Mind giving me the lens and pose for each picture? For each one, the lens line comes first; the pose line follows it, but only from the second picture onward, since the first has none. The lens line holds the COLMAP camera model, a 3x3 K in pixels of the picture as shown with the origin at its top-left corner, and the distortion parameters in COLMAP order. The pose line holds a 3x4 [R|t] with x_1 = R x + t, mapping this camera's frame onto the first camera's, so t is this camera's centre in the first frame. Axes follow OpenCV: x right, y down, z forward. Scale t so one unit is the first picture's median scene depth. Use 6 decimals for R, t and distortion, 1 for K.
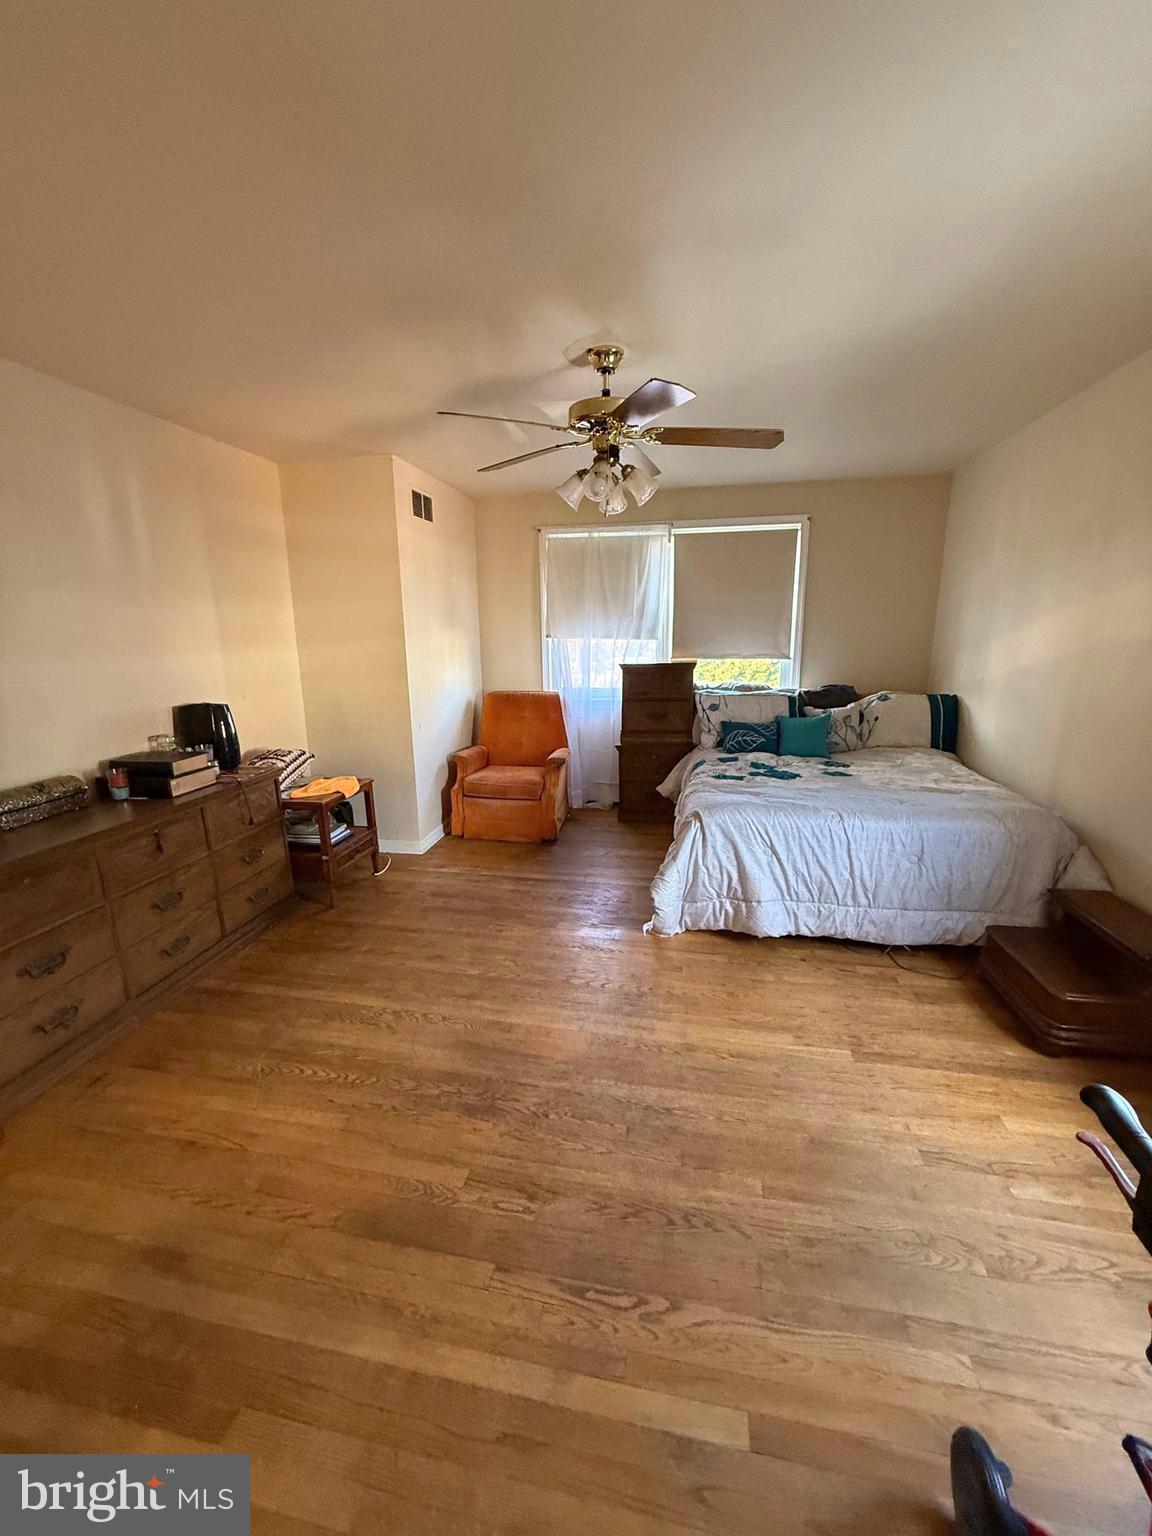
lens RADIAL K [[614.1, 0, 573.6], [0, 614.1, 764.0], [0, 0, 1]] dist [-0.001004, 0.000320]
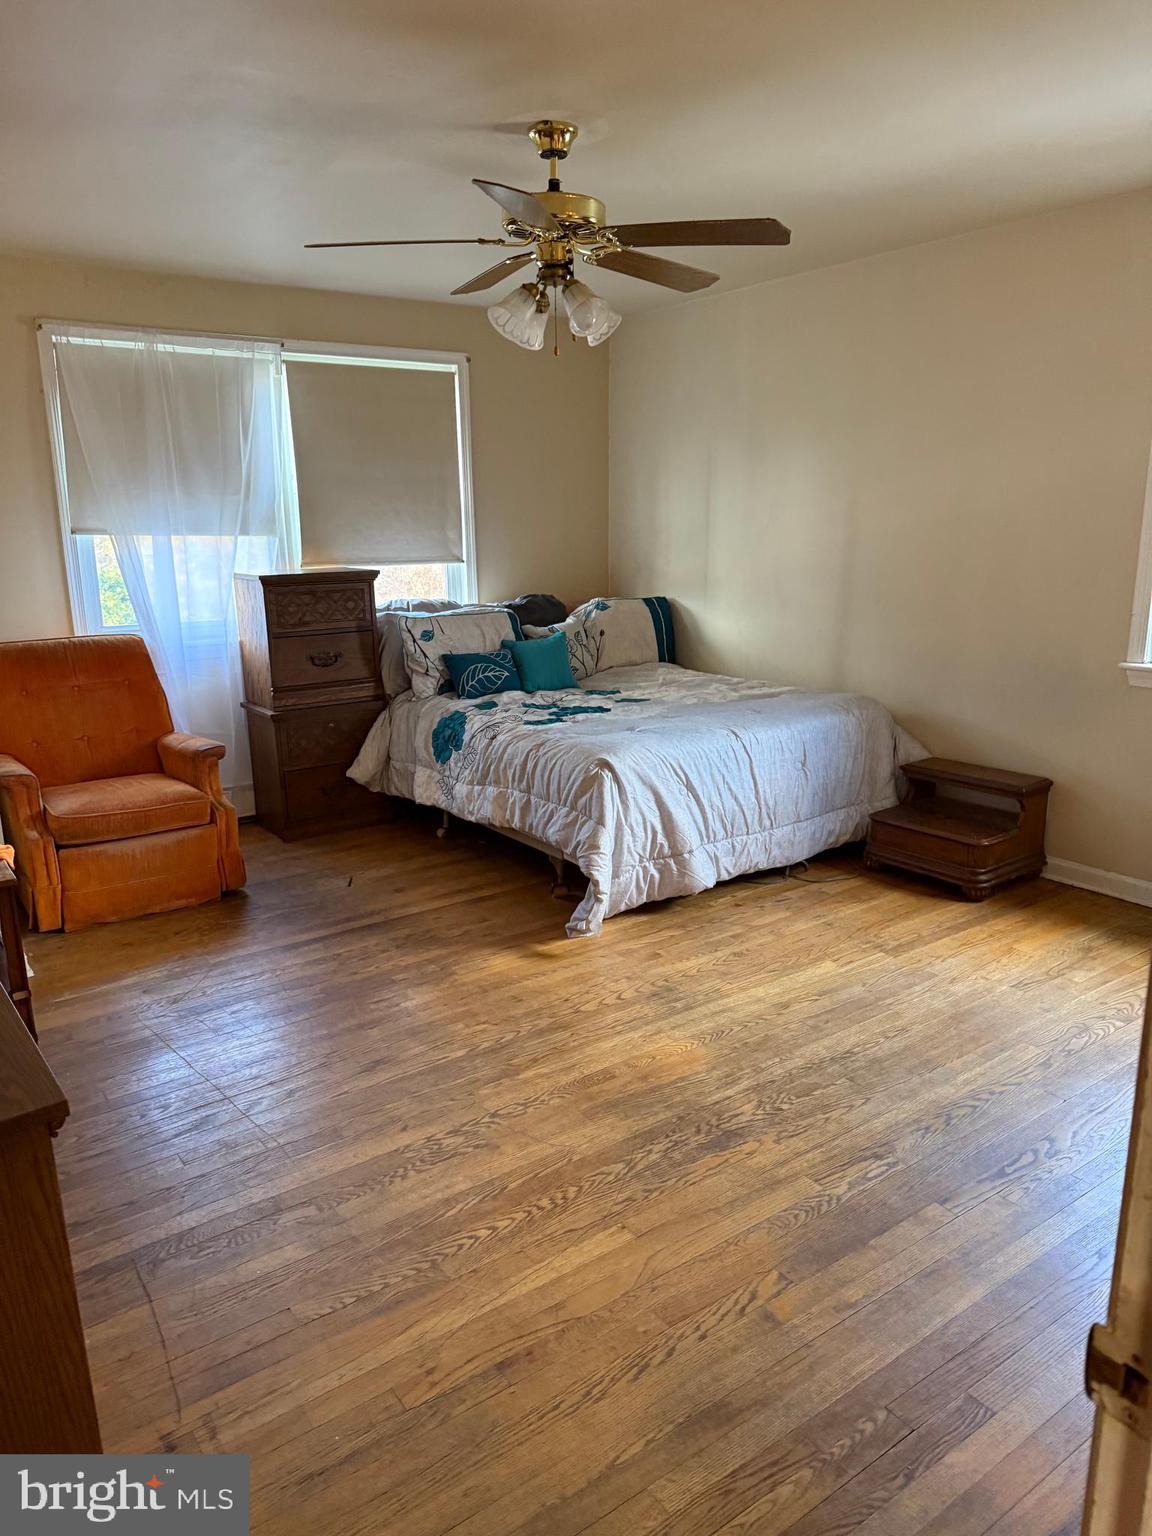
lens RADIAL K [[1066.5, 0, 570.0], [0, 1066.5, 776.5], [0, 0, 1]] dist [0.170740, -0.358409]
pose [[0.683004, -0.172457, 0.709763, -0.797733], [0.163839, 0.983138, 0.081219, -0.015632], [-0.711802, 0.060814, 0.699742, 0.111502]]
